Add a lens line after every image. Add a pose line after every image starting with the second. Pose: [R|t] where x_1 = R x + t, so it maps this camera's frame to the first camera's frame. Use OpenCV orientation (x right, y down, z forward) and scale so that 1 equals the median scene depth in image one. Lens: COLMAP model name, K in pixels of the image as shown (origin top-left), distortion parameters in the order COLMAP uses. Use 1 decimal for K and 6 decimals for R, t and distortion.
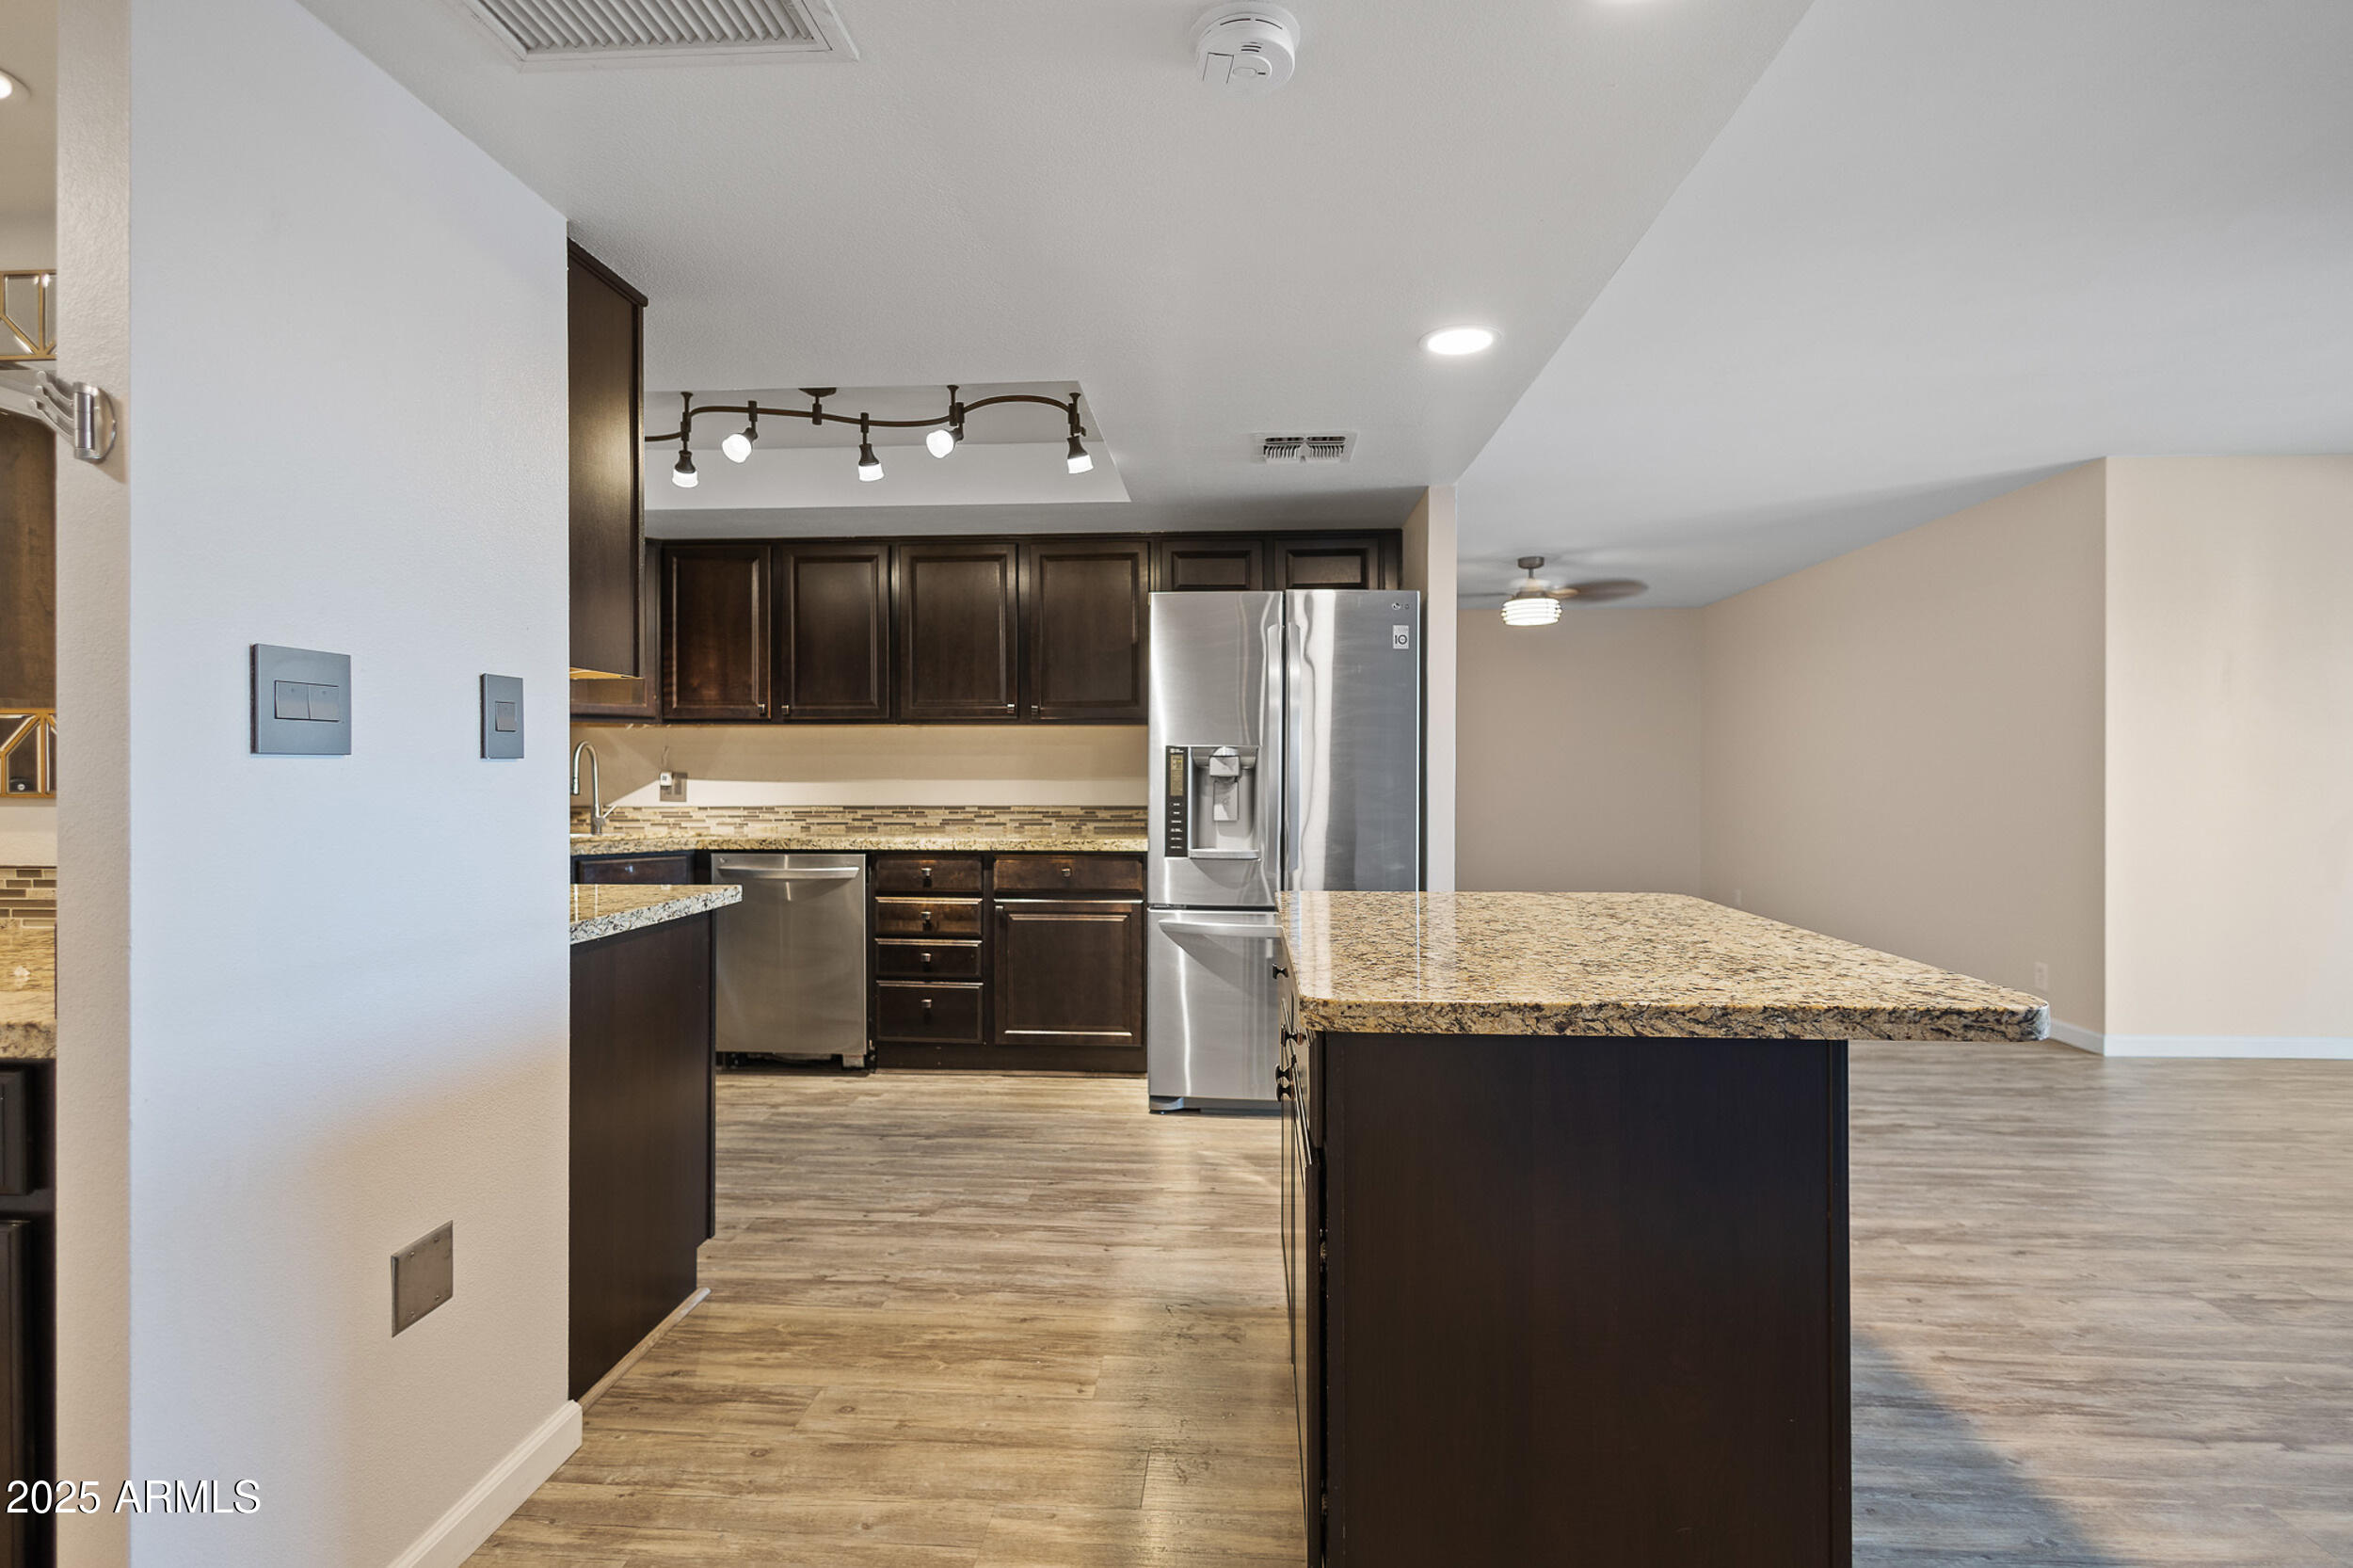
lens RADIAL K [[1090.0, 0, 1181.3], [0, 1090.0, 771.9], [0, 0, 1]] dist [0.001617, 0.000069]
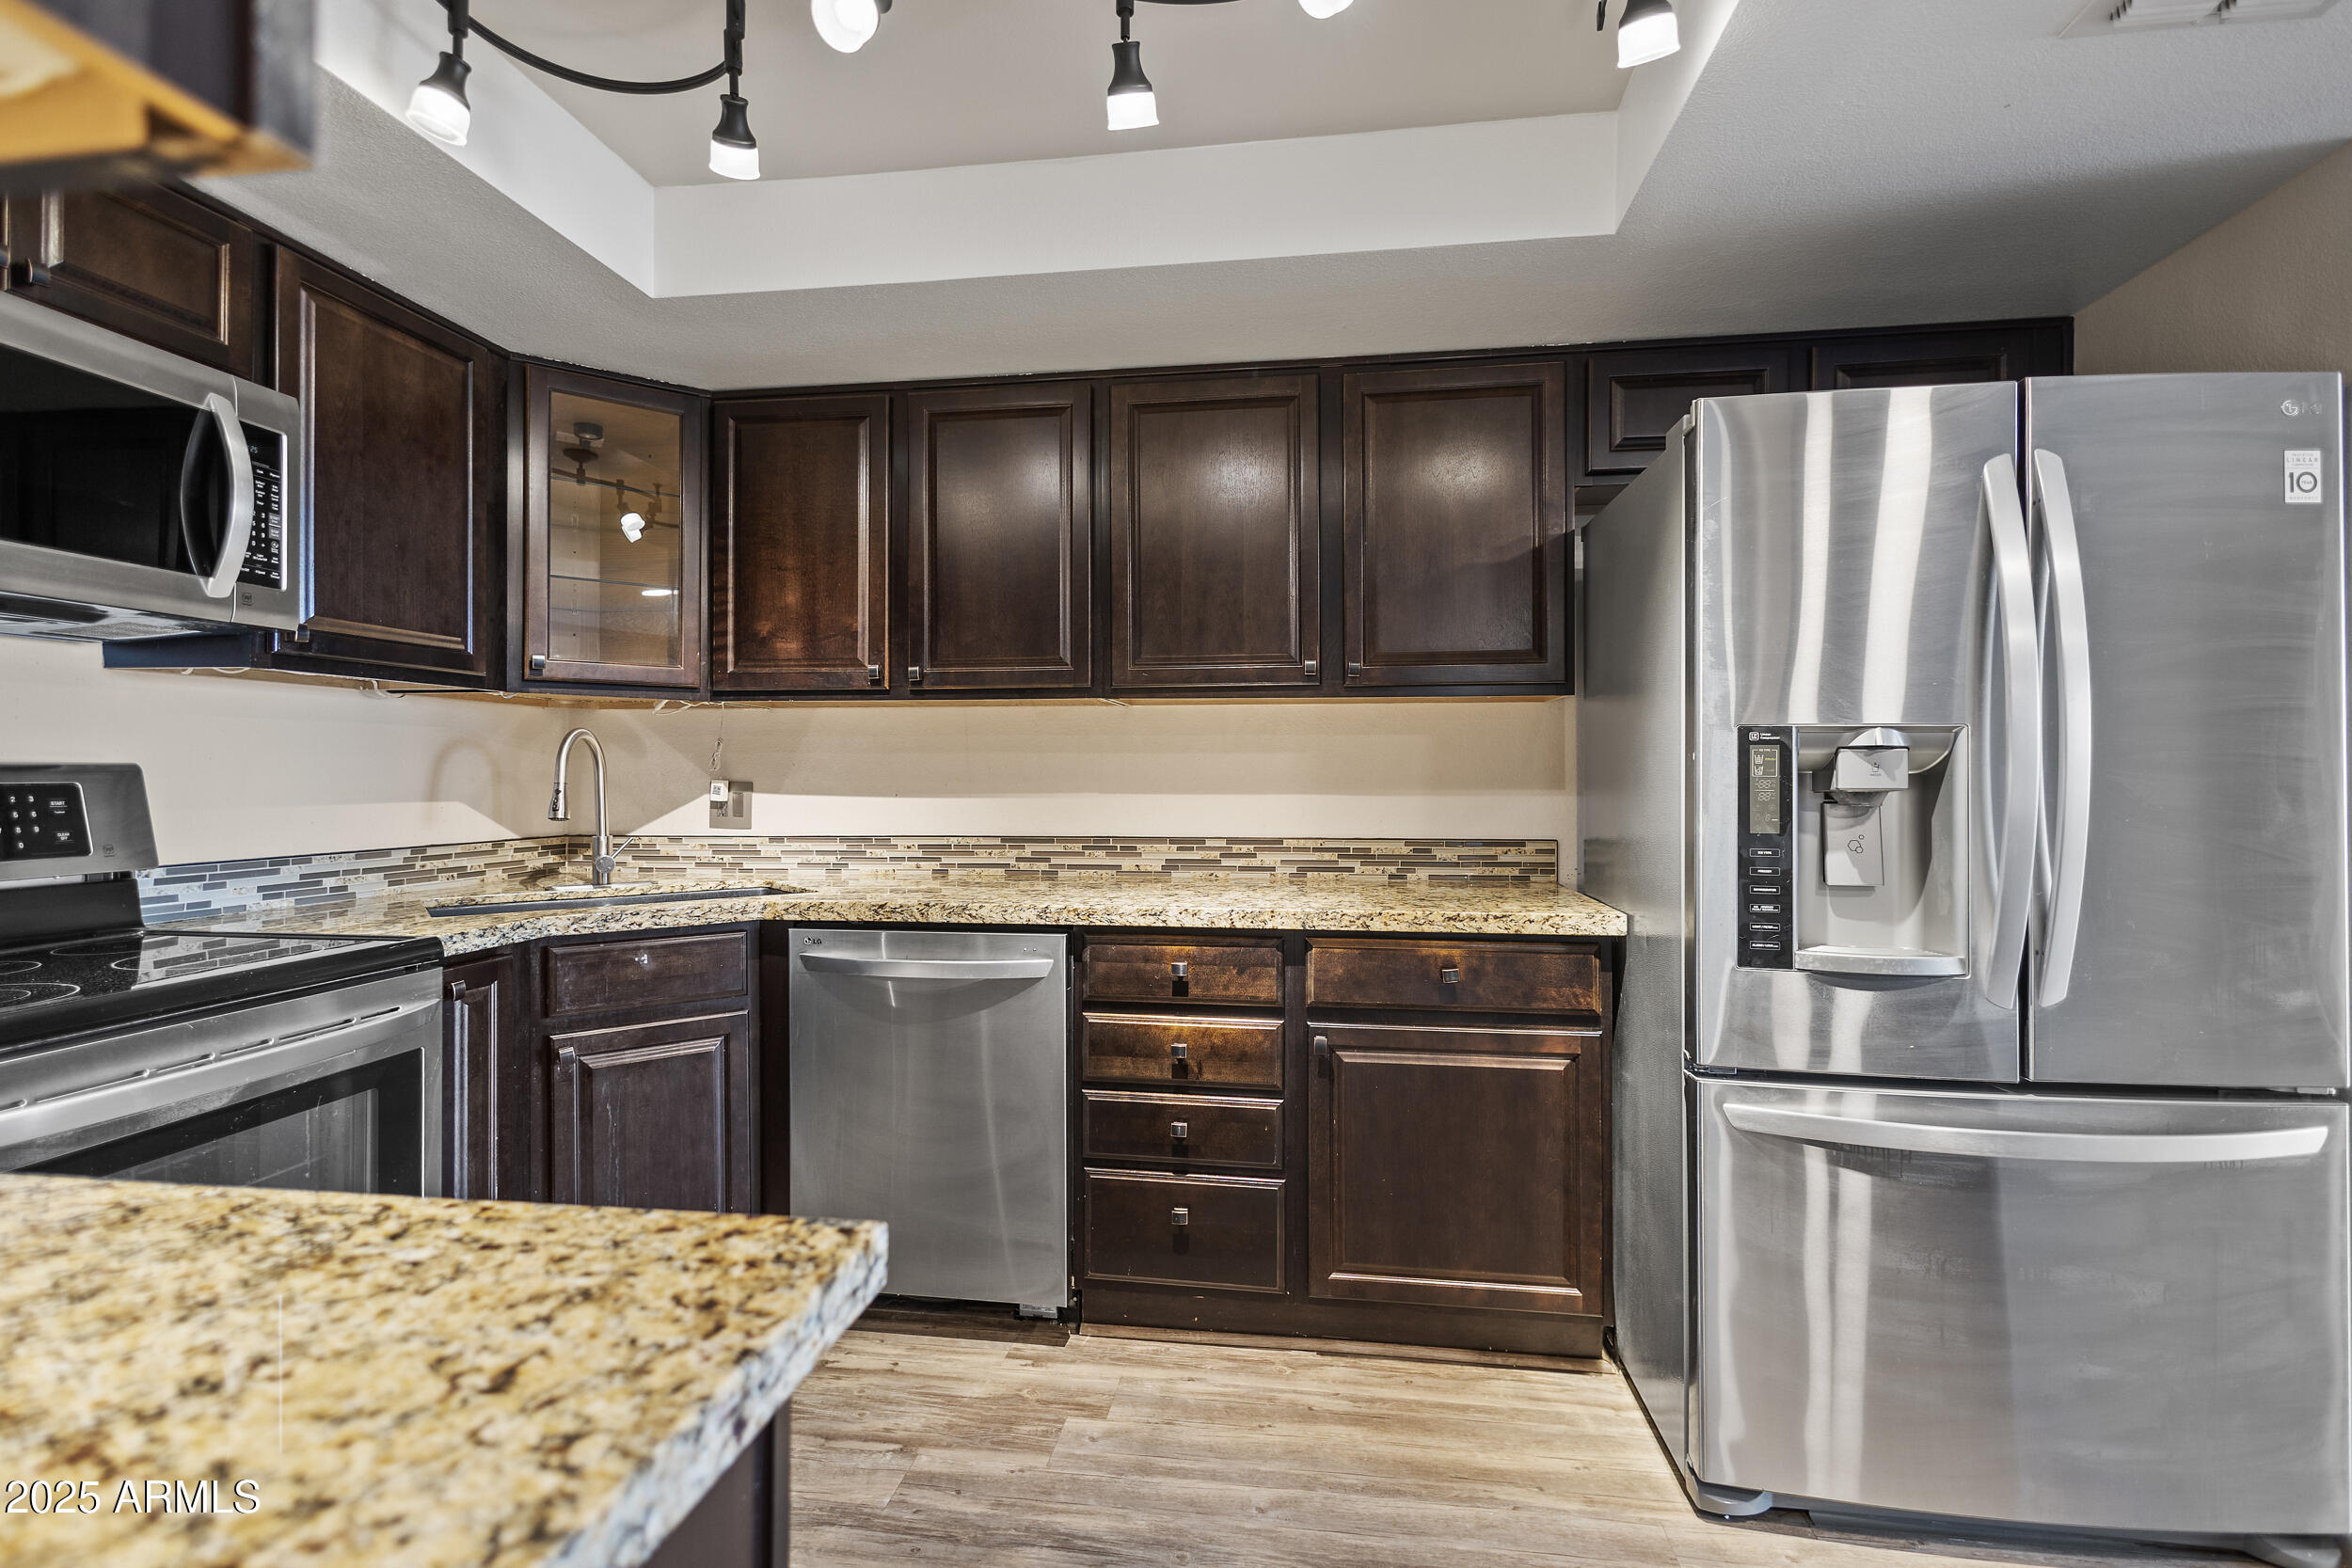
lens RADIAL K [[1111.3, 0, 1170.0], [0, 1111.3, 768.4], [0, 0, 1]] dist [0.008055, 0.000290]
pose [[0.996682, -0.000434, -0.081394, -0.193441], [-0.000249, 0.999965, -0.008377, -0.001458], [0.081394, 0.008369, 0.996647, 0.455200]]
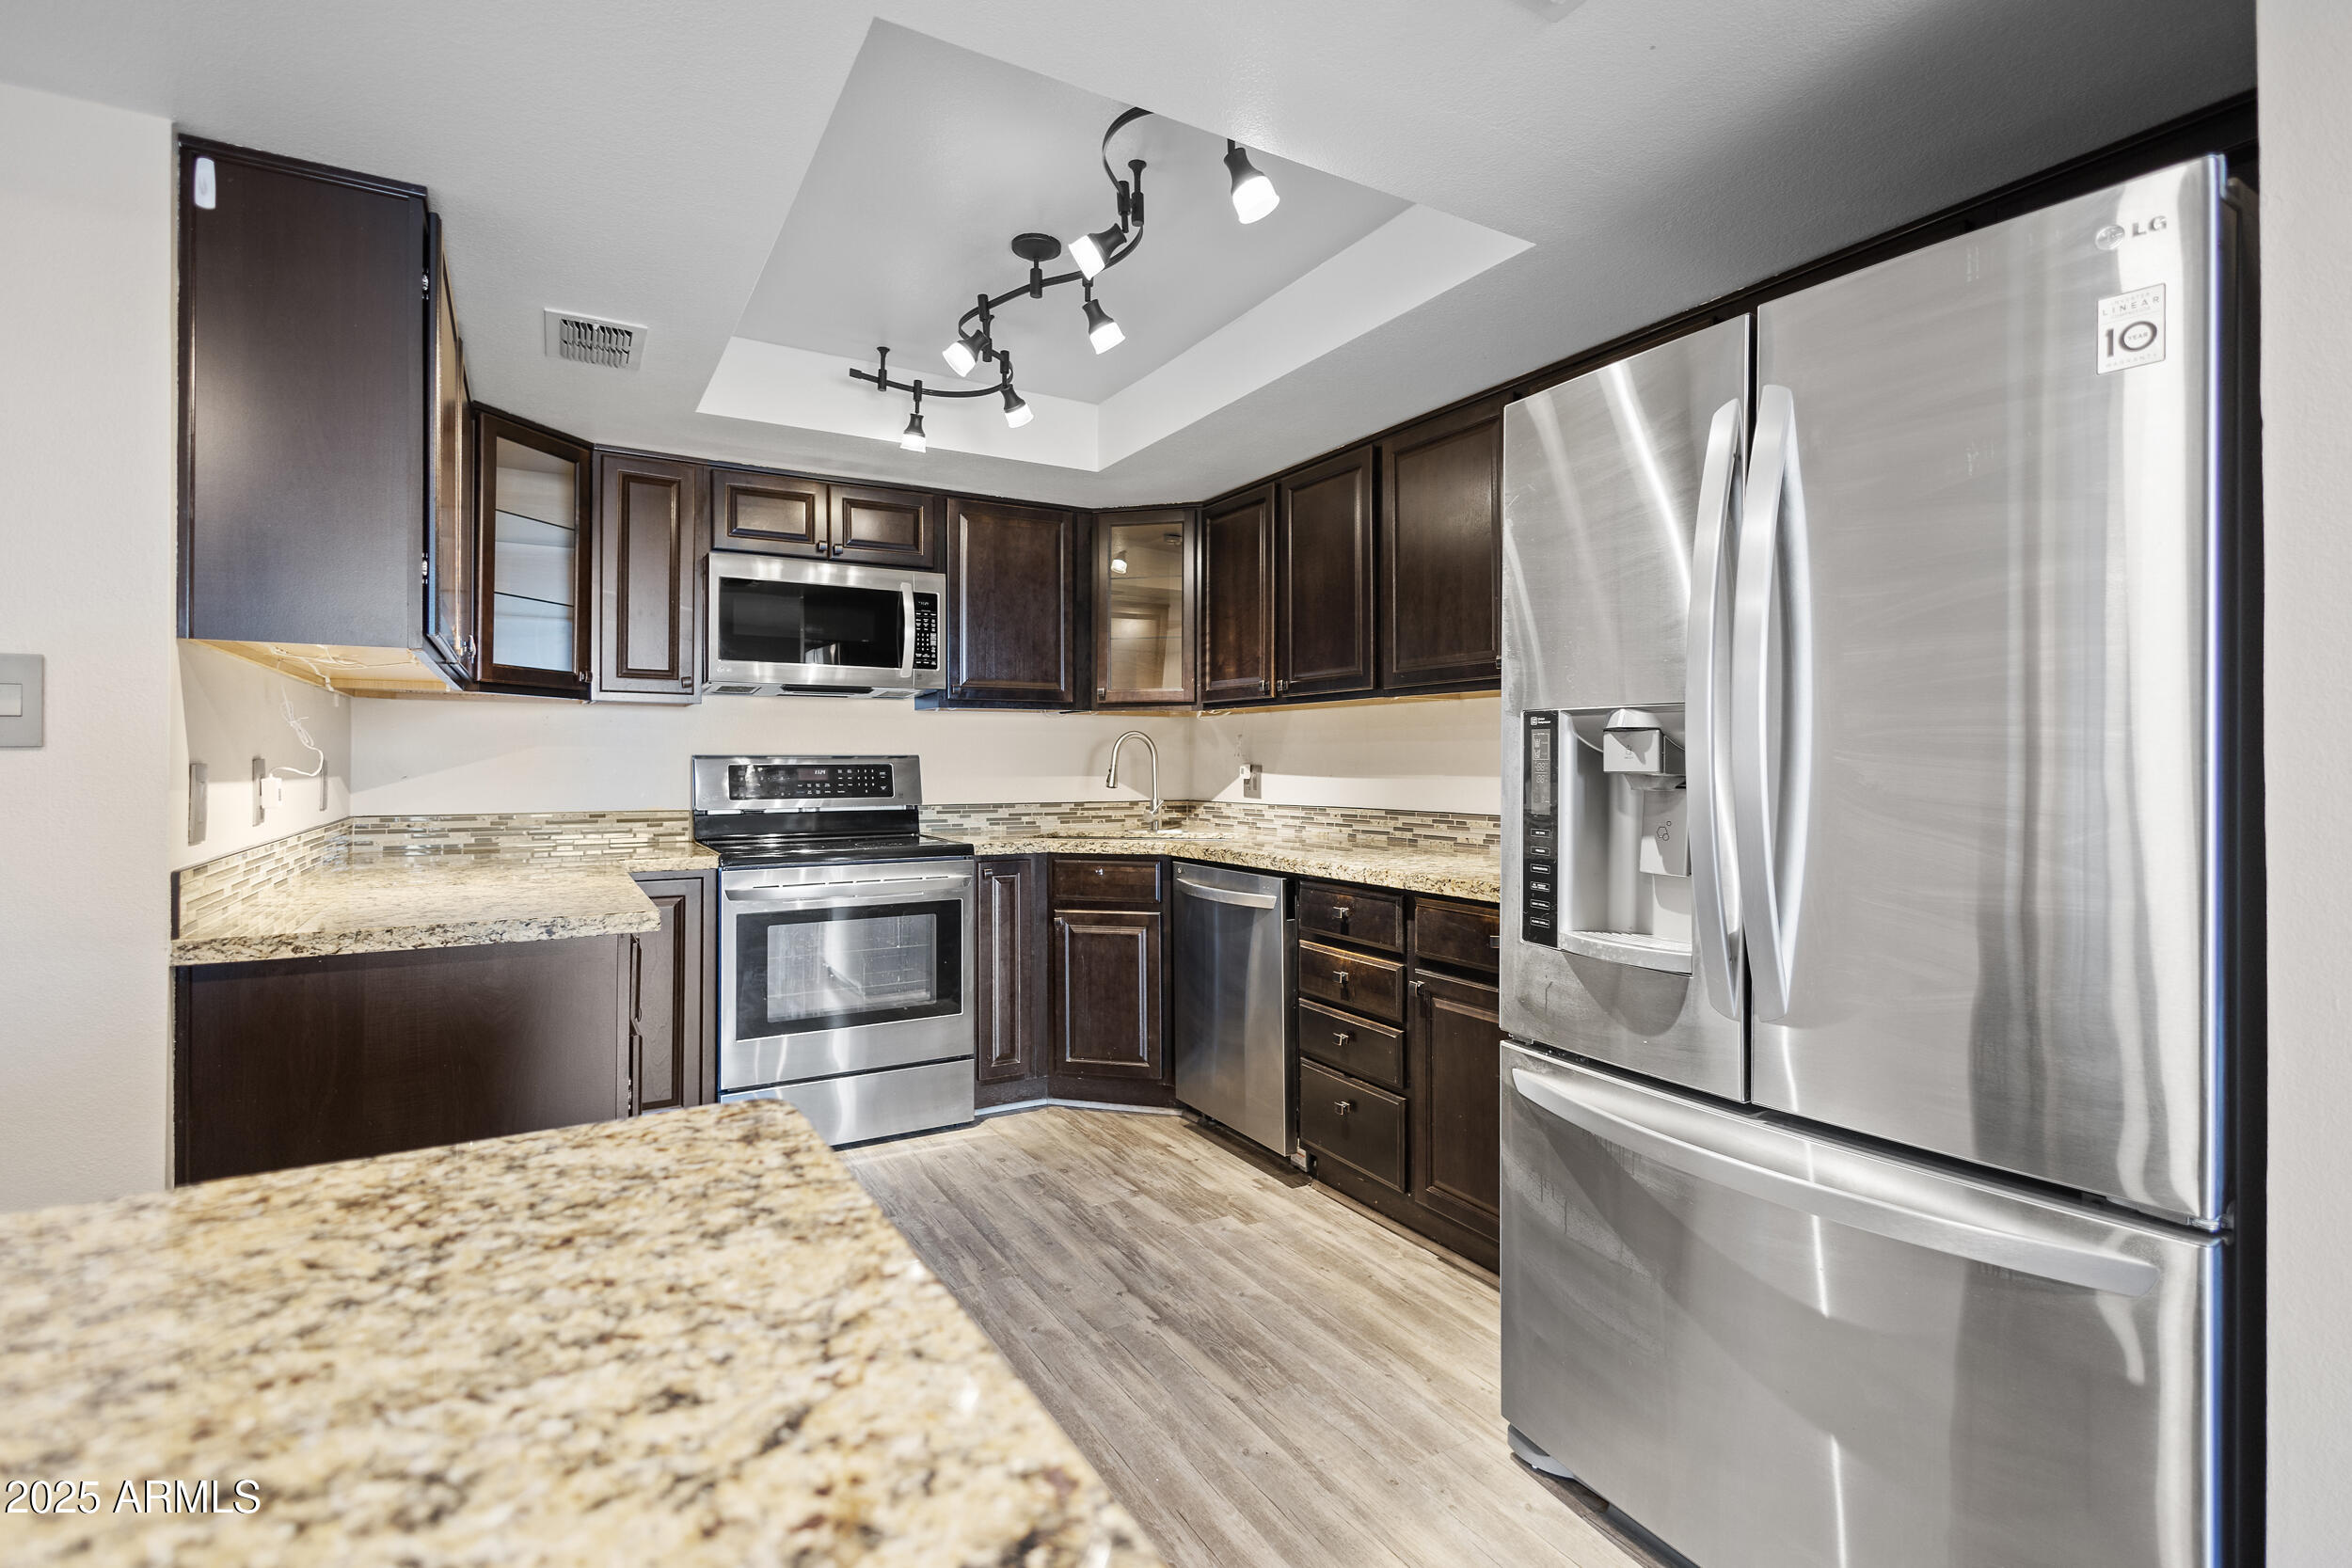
lens RADIAL K [[1095.3, 0, 1179.2], [0, 1095.3, 753.7], [0, 0, 1]] dist [0.002392, 0.000201]
pose [[0.558672, -0.006671, -0.829362, 0.272485], [-0.001047, 0.999961, -0.008748, -0.000423], [0.829388, 0.005755, 0.558643, 0.535743]]
